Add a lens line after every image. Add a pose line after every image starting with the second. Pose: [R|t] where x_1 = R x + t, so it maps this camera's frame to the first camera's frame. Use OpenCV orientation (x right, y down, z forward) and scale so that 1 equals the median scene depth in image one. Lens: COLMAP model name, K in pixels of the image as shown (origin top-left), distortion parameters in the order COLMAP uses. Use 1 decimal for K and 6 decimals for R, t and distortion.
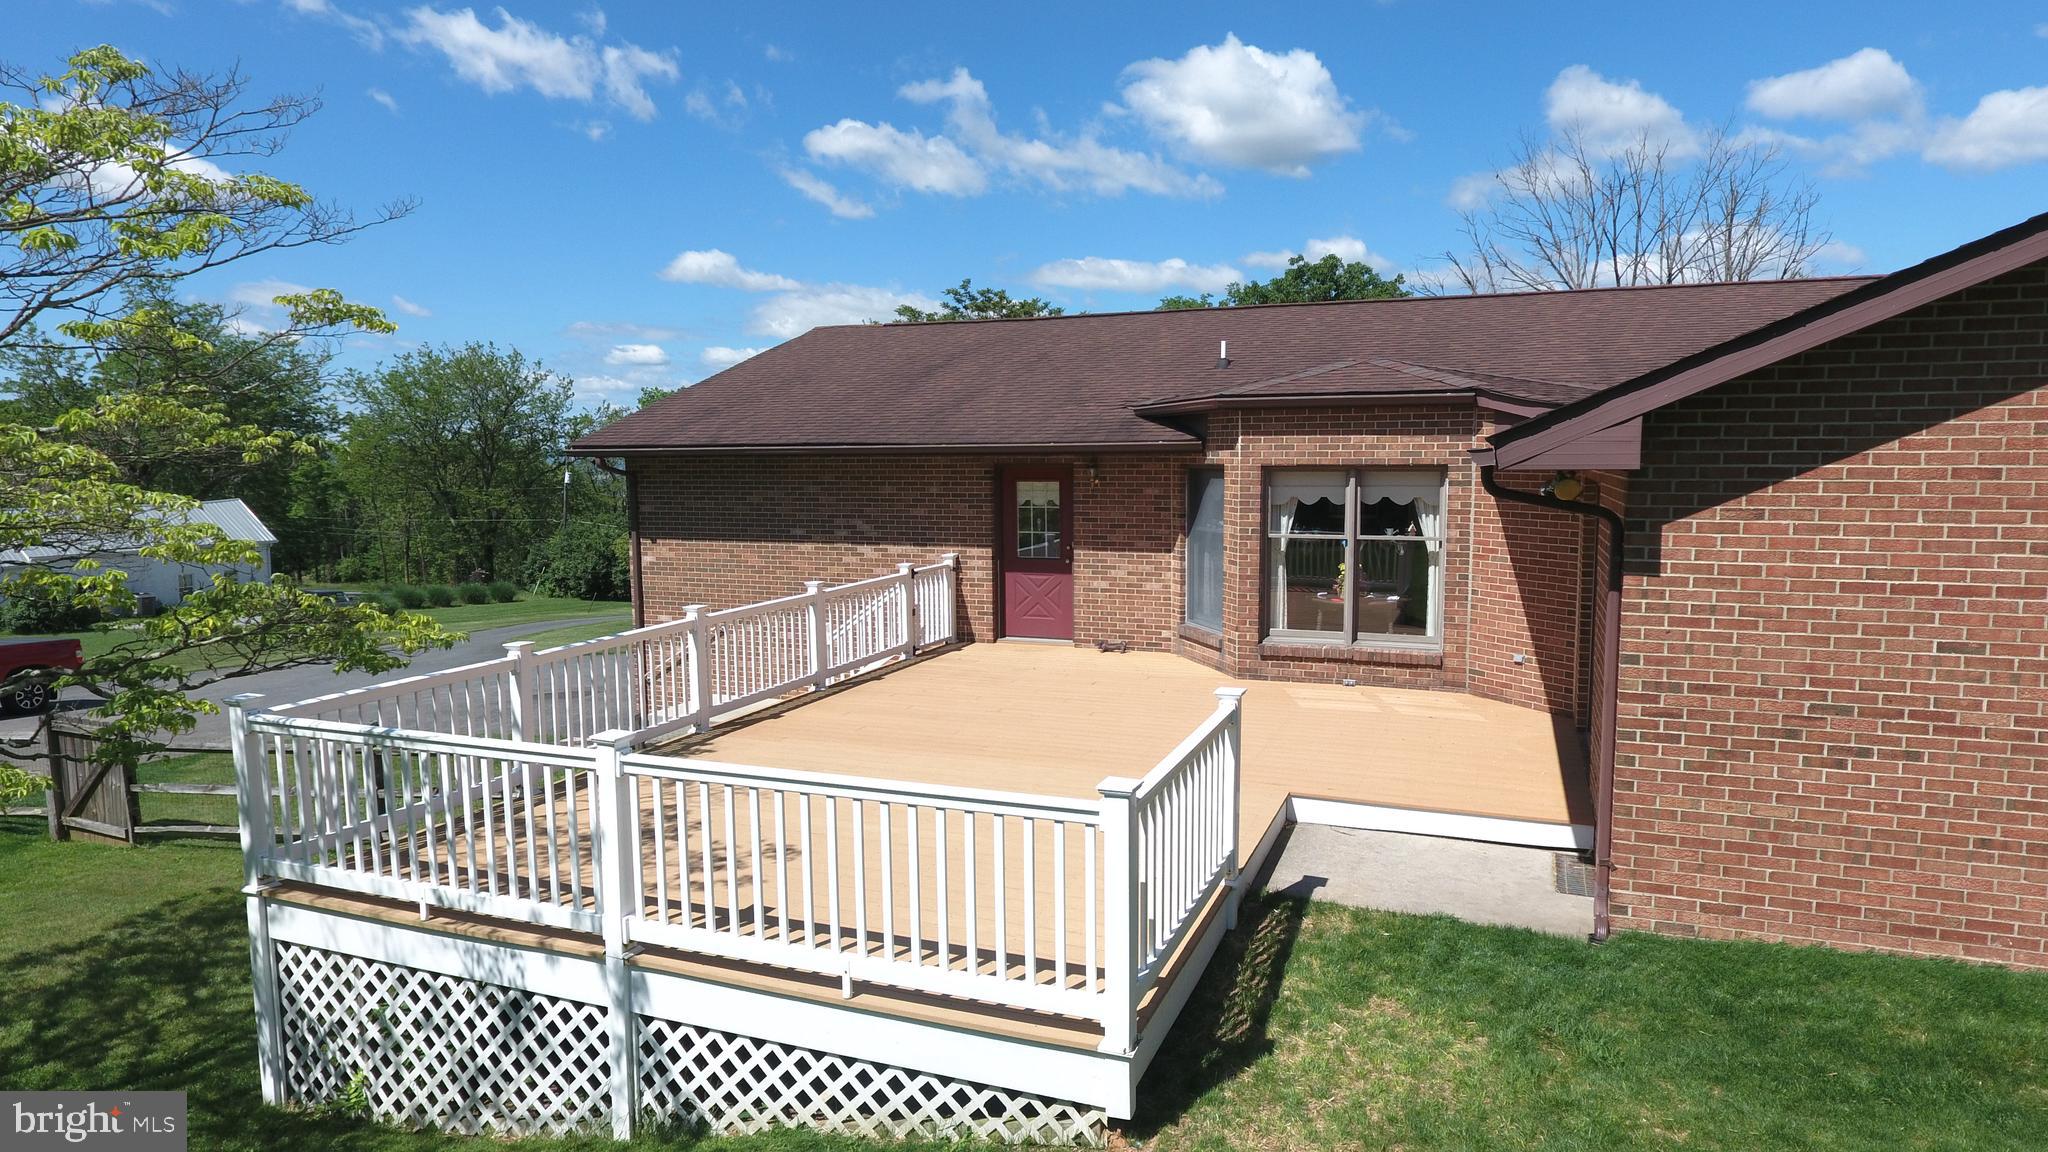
lens RADIAL K [[1190.1, 0, 1028.0], [0, 1190.1, 578.6], [0, 0, 1]] dist [-0.003874, 0.000101]
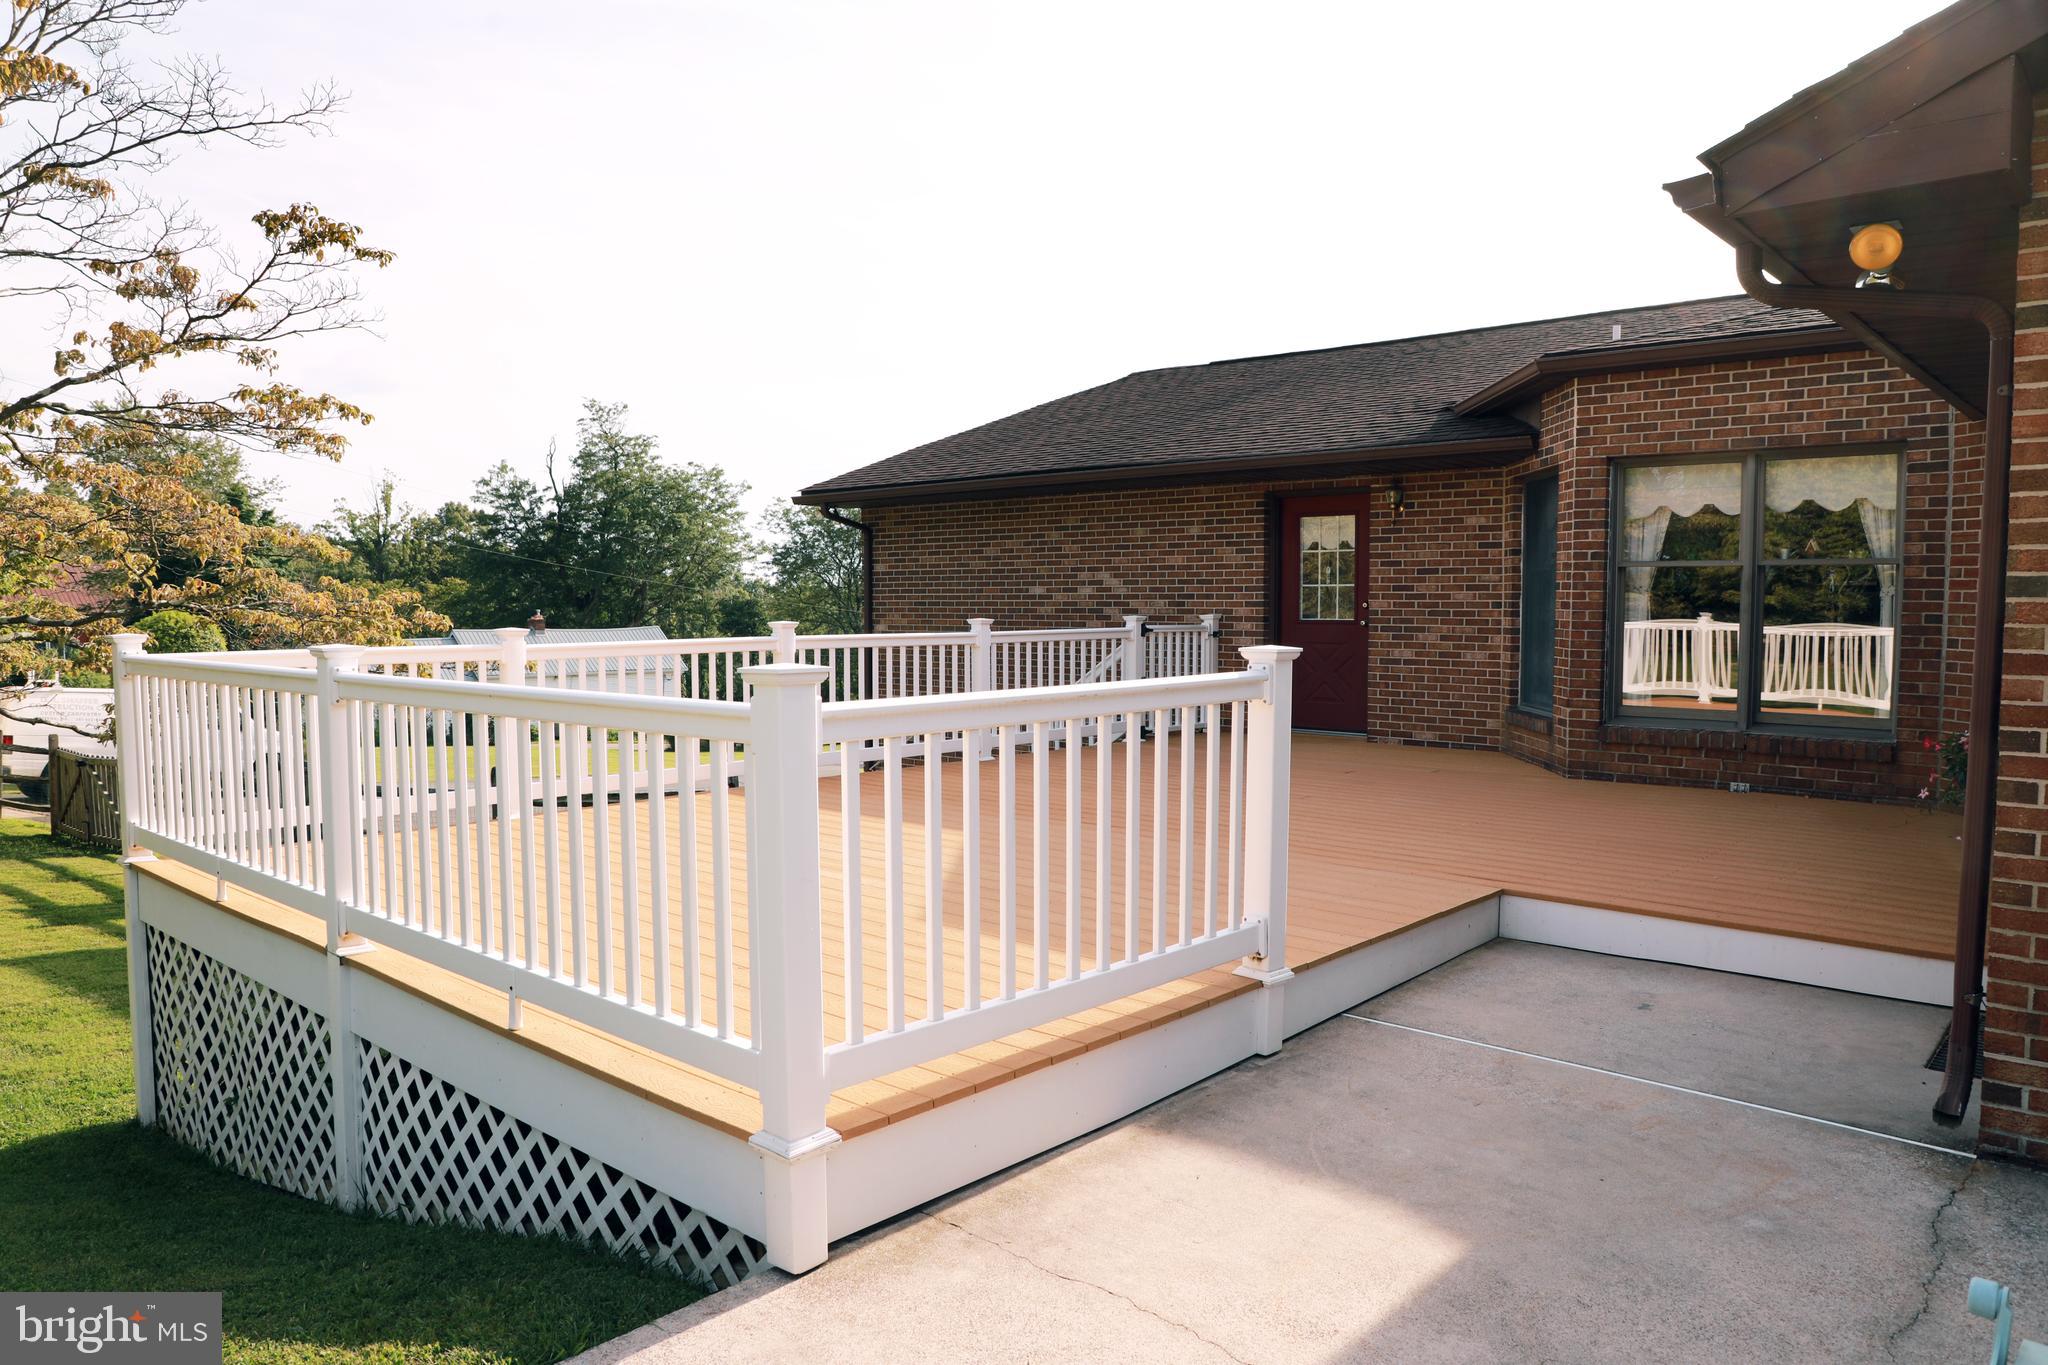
lens RADIAL K [[1388.9, 0, 1018.3], [0, 1388.9, 695.6], [0, 0, 1]] dist [-0.070104, 0.031243]
pose [[0.935161, 0.032932, -0.352689, 0.156008], [-0.047203, 0.998375, -0.031938, 0.076207], [0.351064, 0.046515, 0.935195, 0.161522]]
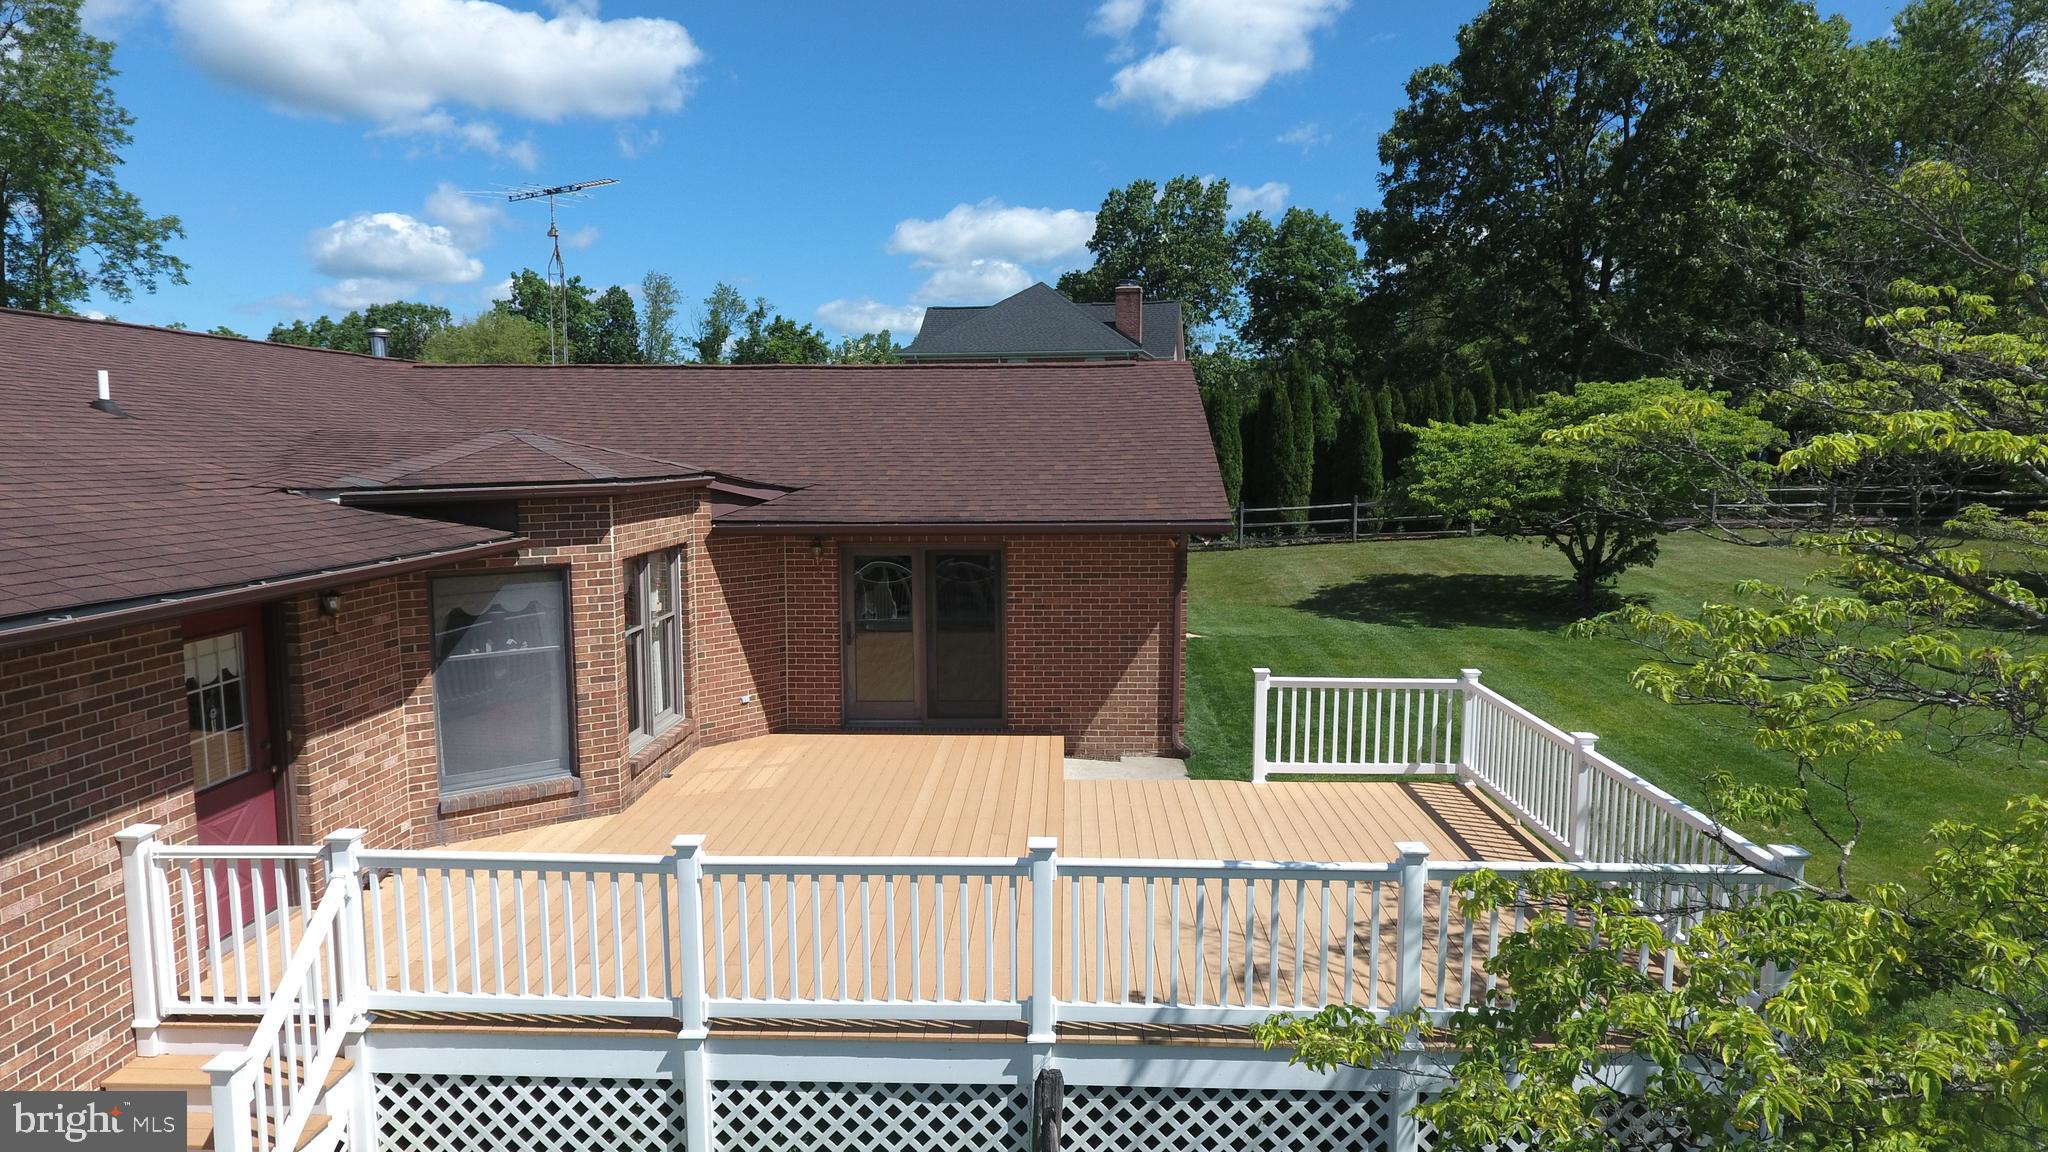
lens RADIAL K [[1190.1, 0, 1023.7], [0, 1190.1, 574.8], [0, 0, 1]] dist [-0.003874, 0.000101]
pose [[-0.342814, -0.091152, 0.934971, -0.687133], [0.106420, 0.985106, 0.135060, -0.163256], [-0.933356, 0.145800, -0.328008, 0.970300]]
